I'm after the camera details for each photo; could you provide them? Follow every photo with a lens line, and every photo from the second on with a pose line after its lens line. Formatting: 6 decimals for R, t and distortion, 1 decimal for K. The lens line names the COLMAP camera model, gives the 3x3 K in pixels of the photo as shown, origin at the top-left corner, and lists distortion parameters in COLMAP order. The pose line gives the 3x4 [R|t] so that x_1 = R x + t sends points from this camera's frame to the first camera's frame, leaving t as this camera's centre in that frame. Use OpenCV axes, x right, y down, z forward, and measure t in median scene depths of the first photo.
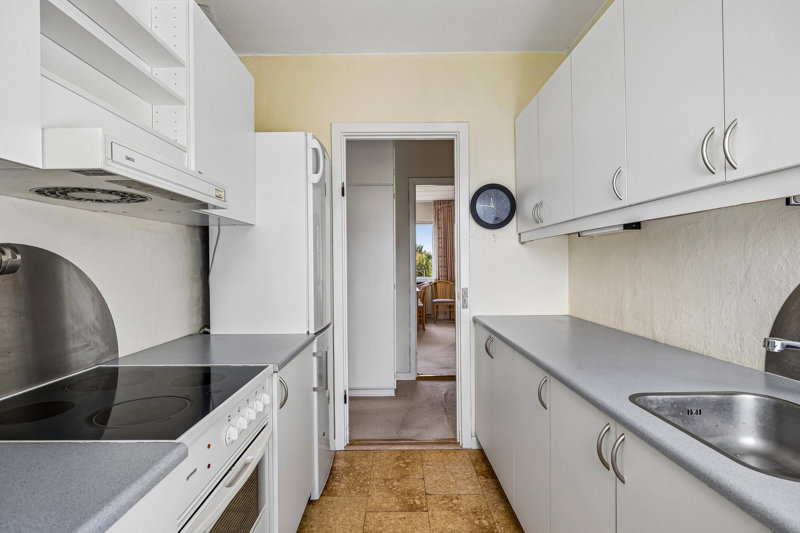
lens RADIAL K [[402.7, 0, 399.5], [0, 402.7, 263.6], [0, 0, 1]] dist [0.000462, 0.000010]
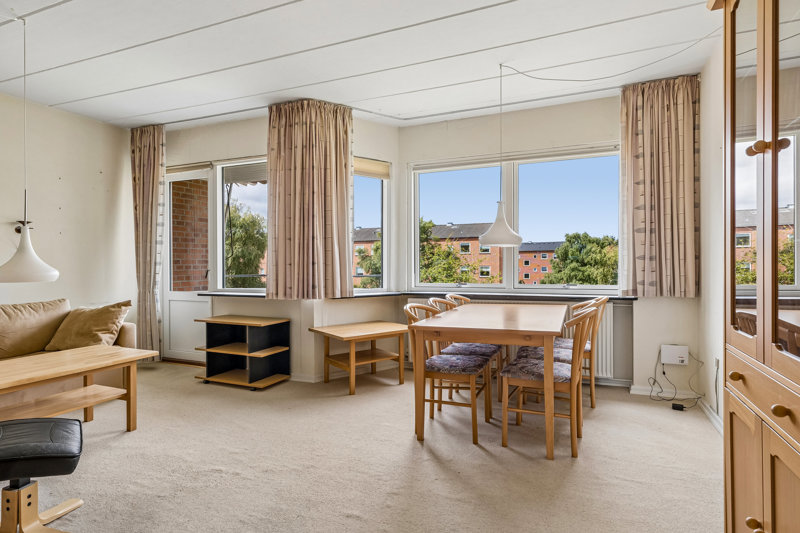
lens RADIAL K [[452.6, 0, 397.3], [0, 452.6, 264.4], [0, 0, 1]] dist [0.004780, -0.002033]
pose [[0.913565, 0.009714, -0.406577, 0.066853], [-0.009843, 0.999950, 0.001776, 0.014399], [0.406573, 0.002379, 0.913615, 0.522928]]
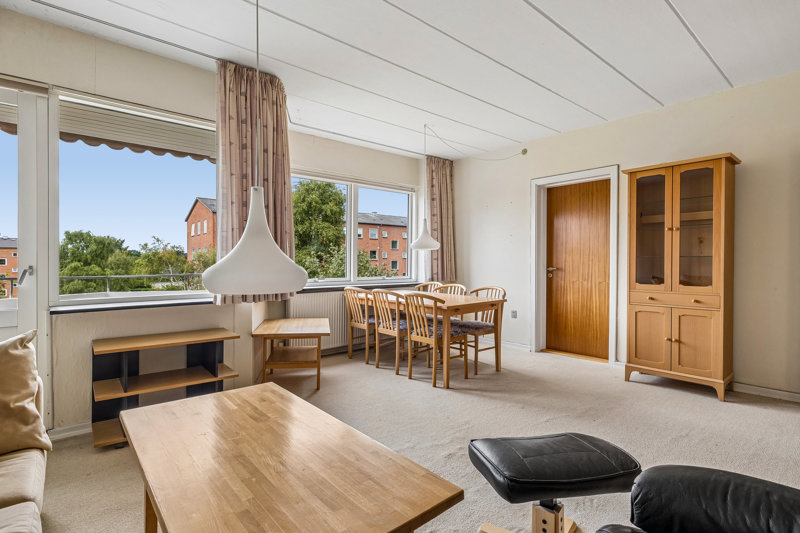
lens RADIAL K [[390.3, 0, 396.9], [0, 390.3, 267.0], [0, 0, 1]] dist [0.003706, 0.000016]
pose [[0.770177, 0.007594, 0.637785, -0.340187], [-0.008305, 0.999964, -0.001878, 0.021033], [-0.637776, -0.003850, 0.770212, 0.559685]]
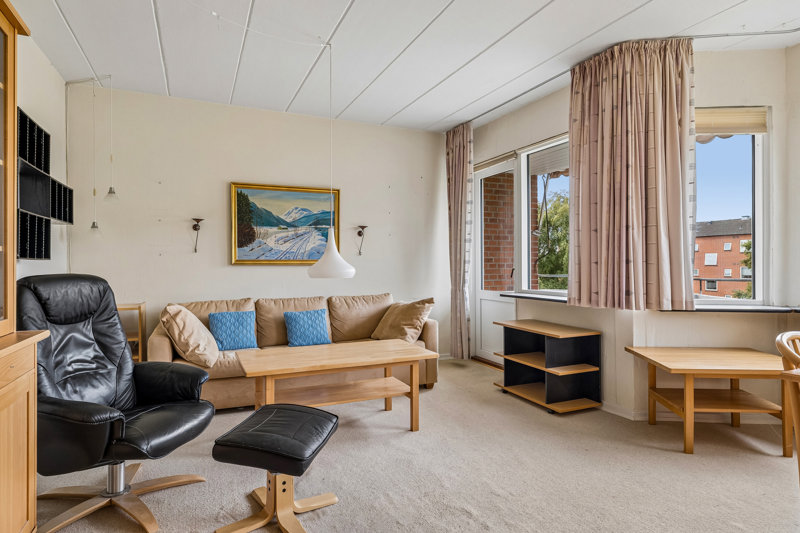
lens RADIAL K [[452.6, 0, 397.8], [0, 452.6, 262.6], [0, 0, 1]] dist [0.004780, -0.002033]
pose [[0.393254, 0.009950, -0.919376, 0.049067], [-0.008823, 0.999936, 0.007048, 0.014860], [0.919387, 0.005340, 0.393317, 0.612717]]
